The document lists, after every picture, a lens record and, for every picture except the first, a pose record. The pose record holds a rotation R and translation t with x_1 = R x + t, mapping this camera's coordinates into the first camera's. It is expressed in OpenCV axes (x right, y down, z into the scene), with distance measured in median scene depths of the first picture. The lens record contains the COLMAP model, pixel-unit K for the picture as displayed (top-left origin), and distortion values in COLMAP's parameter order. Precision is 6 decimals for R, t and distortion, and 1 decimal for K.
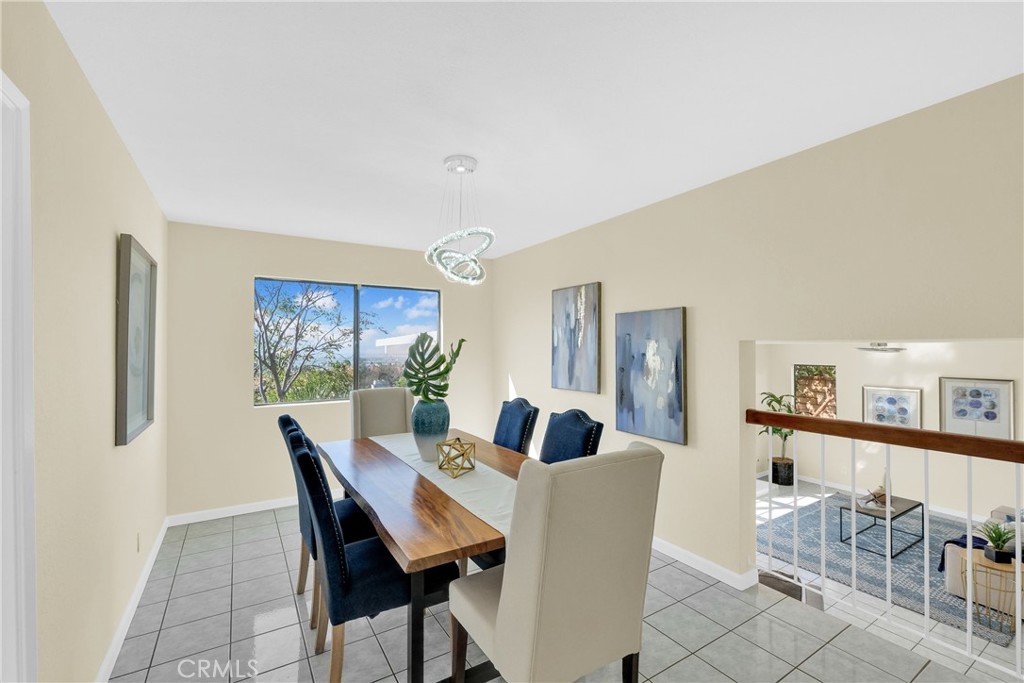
lens RADIAL K [[437.7, 0, 508.2], [0, 437.7, 342.5], [0, 0, 1]] dist [-0.005452, -0.000722]
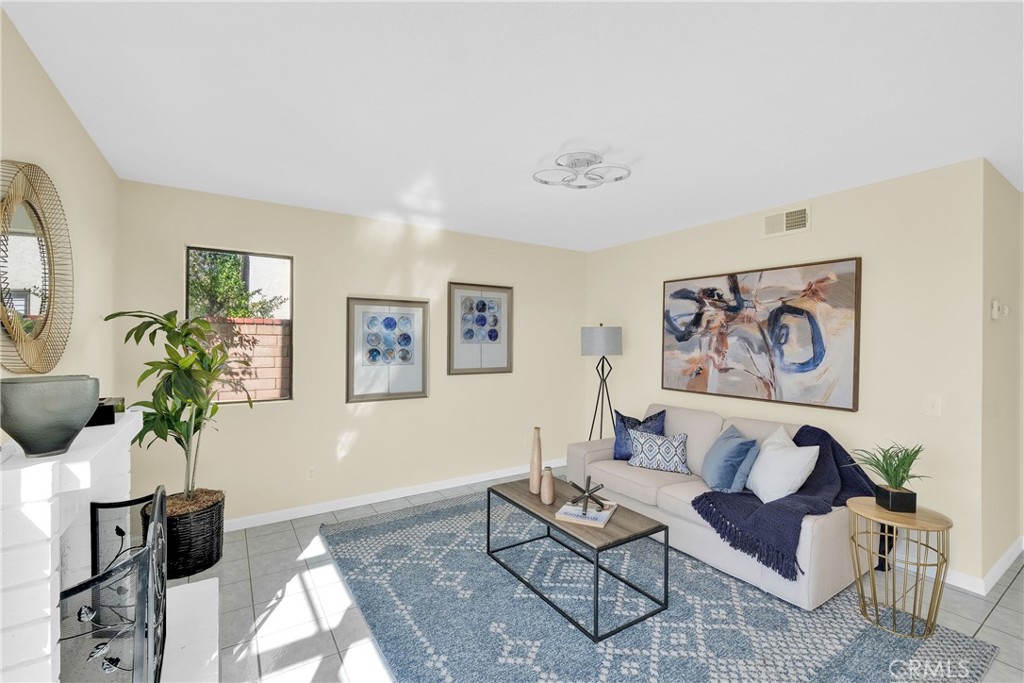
lens RADIAL K [[436.5, 0, 513.2], [0, 436.5, 339.8], [0, 0, 1]] dist [-0.025364, -0.000046]
pose [[-0.025287, -0.000074, 0.999680, 0.369951], [-0.020555, 0.999789, -0.000446, 0.184742], [-0.999469, -0.020560, -0.025283, 1.029214]]
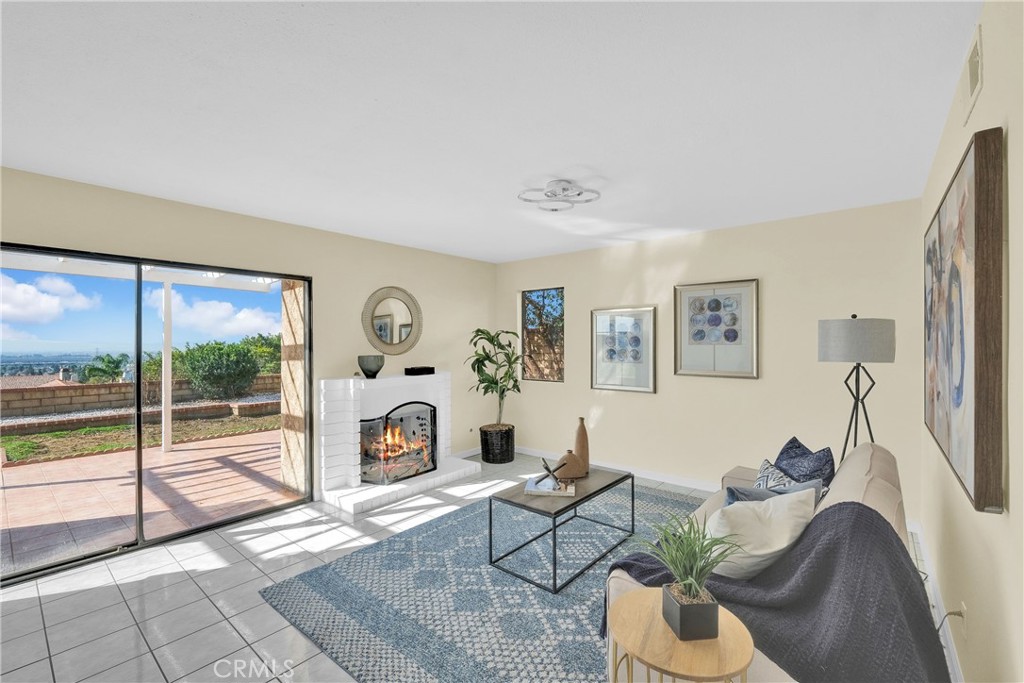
lens RADIAL K [[444.1, 0, 508.9], [0, 444.1, 342.9], [0, 0, 1]] dist [-0.001266, -0.000424]
pose [[0.948449, -0.003621, 0.316910, 0.587974], [-0.000675, 0.999909, 0.013444, 0.179182], [-0.316930, -0.012965, 0.948360, 0.473015]]
